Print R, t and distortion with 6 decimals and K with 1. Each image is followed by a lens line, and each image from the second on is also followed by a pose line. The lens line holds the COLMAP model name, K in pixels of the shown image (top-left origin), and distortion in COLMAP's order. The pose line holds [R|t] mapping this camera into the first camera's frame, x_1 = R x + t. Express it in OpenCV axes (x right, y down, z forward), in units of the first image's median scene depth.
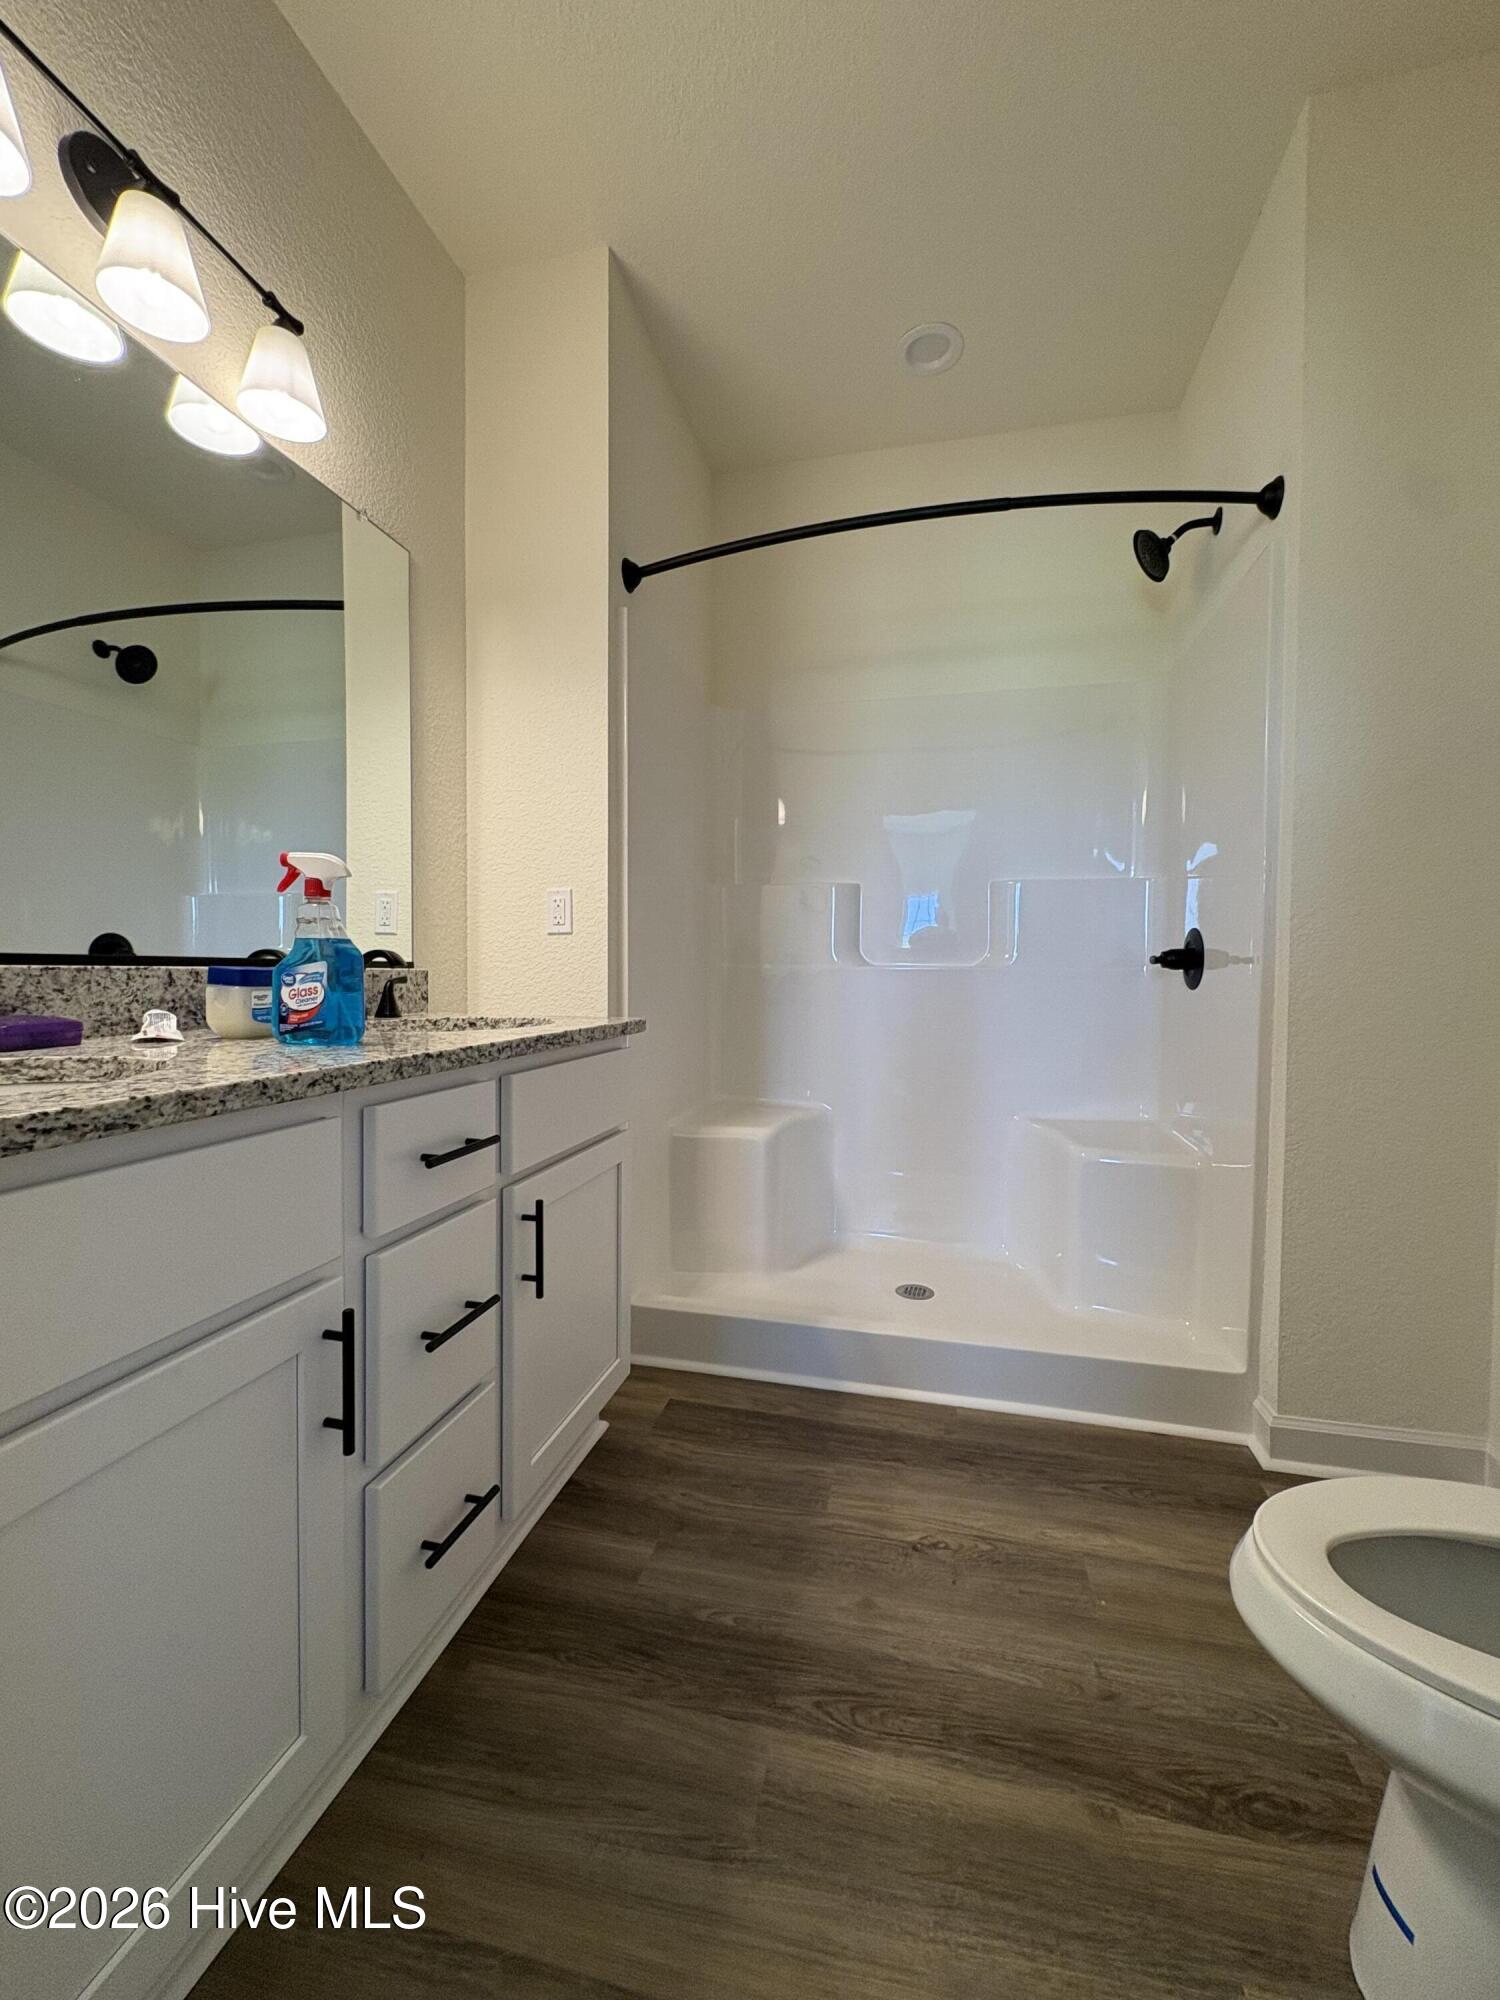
lens RADIAL K [[798.4, 0, 751.6], [0, 798.4, 998.6], [0, 0, 1]] dist [0.002034, -0.000238]
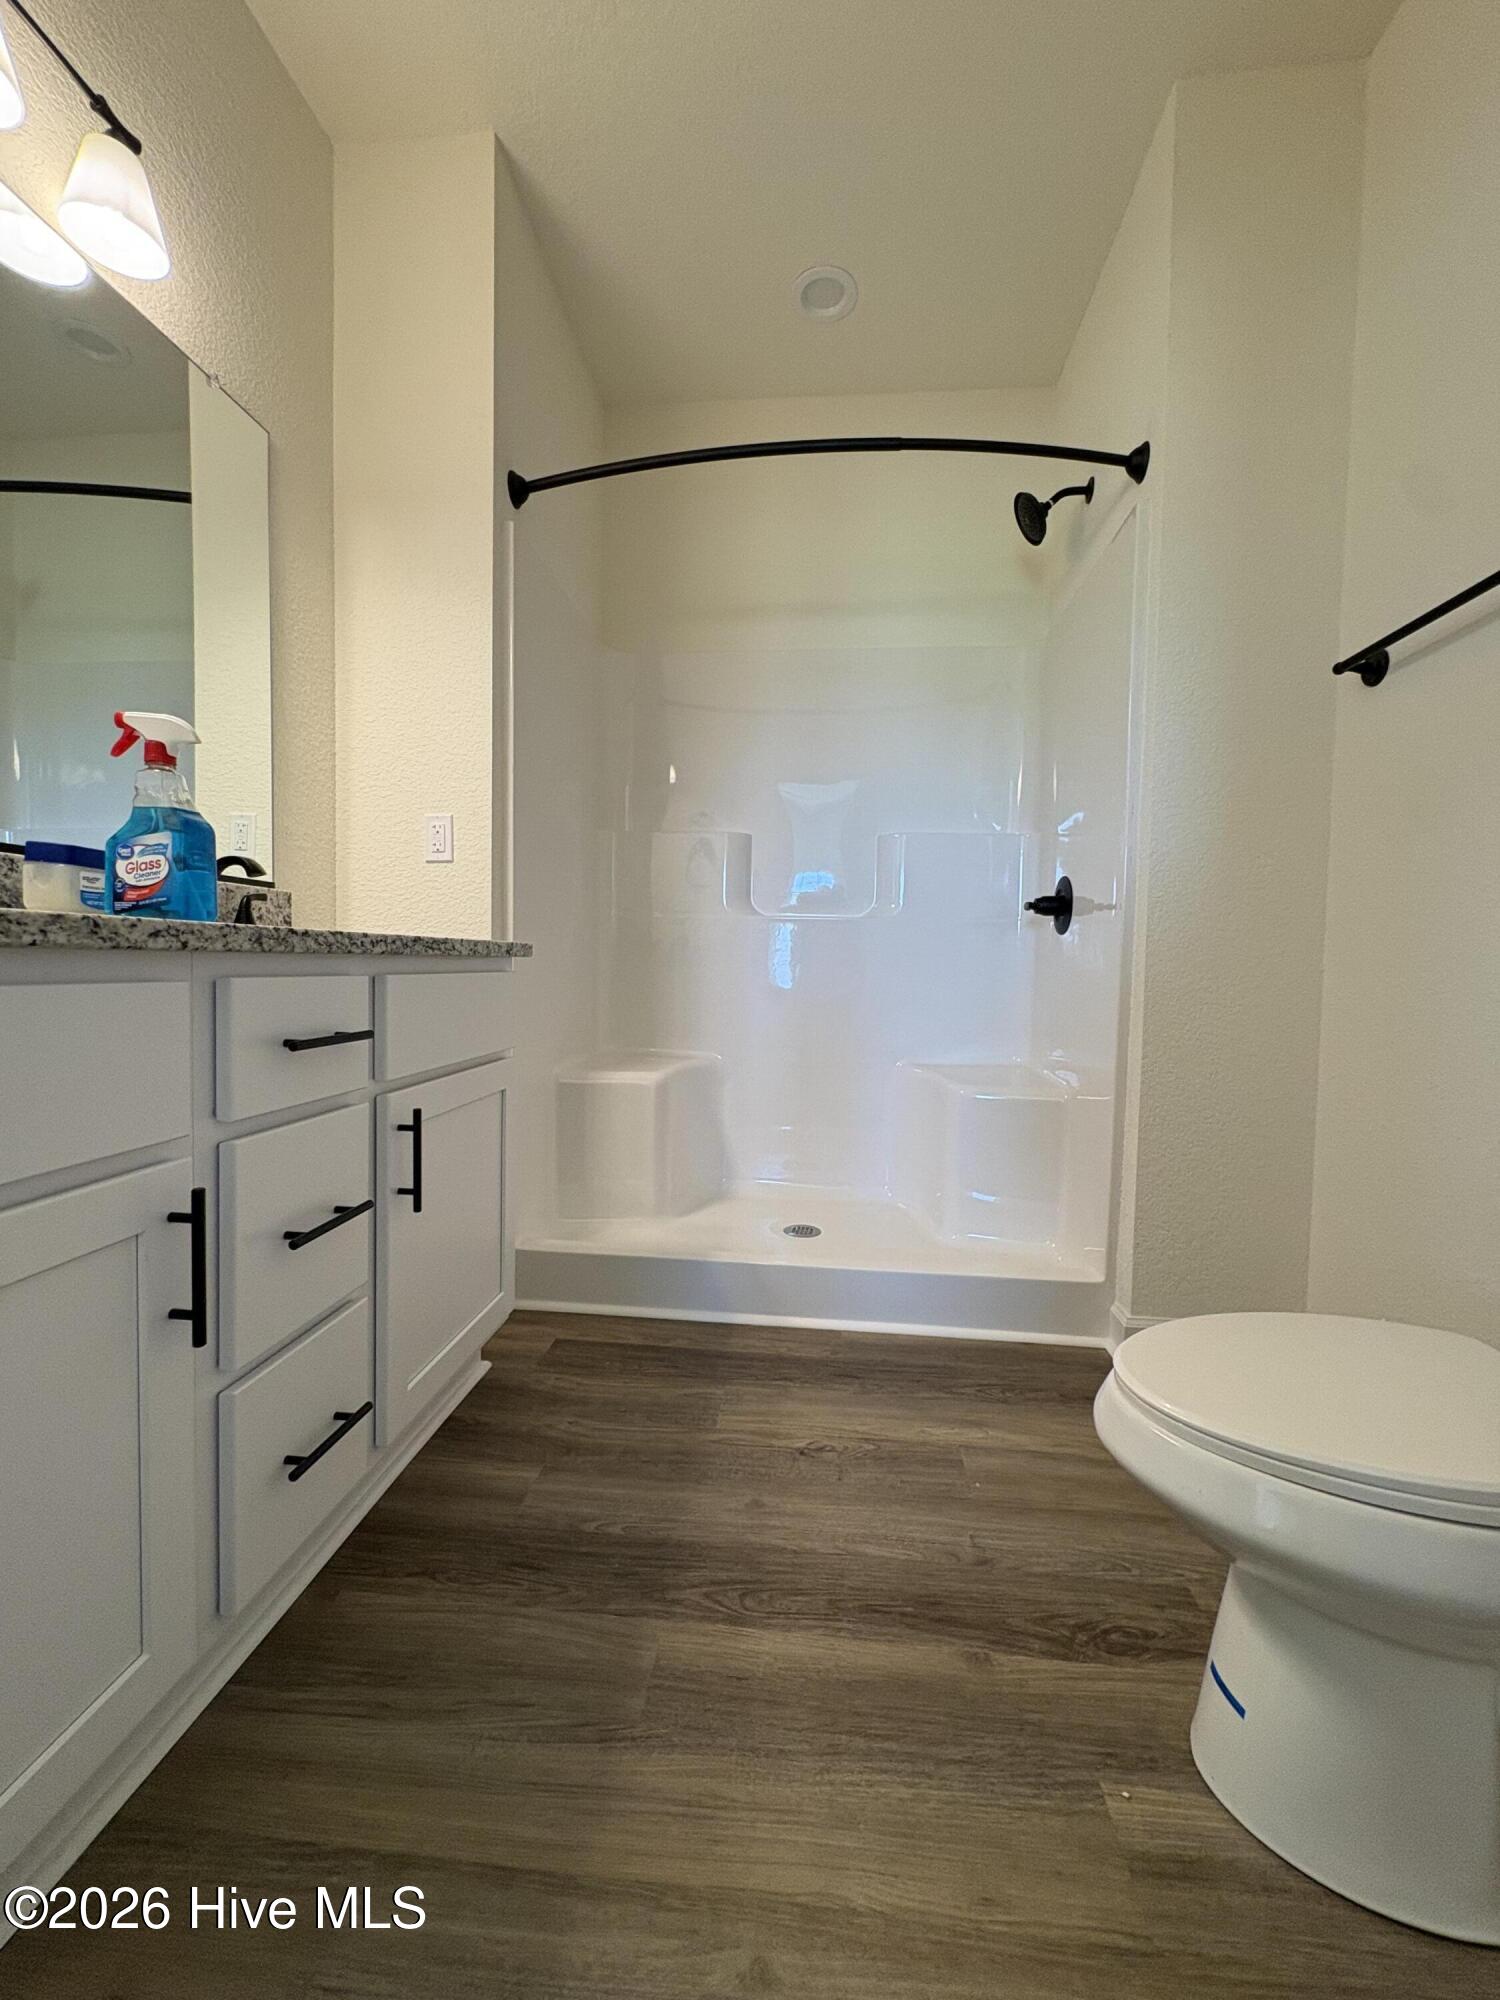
lens RADIAL K [[798.4, 0, 751.6], [0, 798.4, 998.6], [0, 0, 1]] dist [0.002034, -0.000238]
pose [[0.990382, 0.005651, 0.138241, -0.004415], [-0.007633, 0.999875, 0.013818, 0.105351], [-0.138146, -0.014740, 0.990302, 0.008308]]
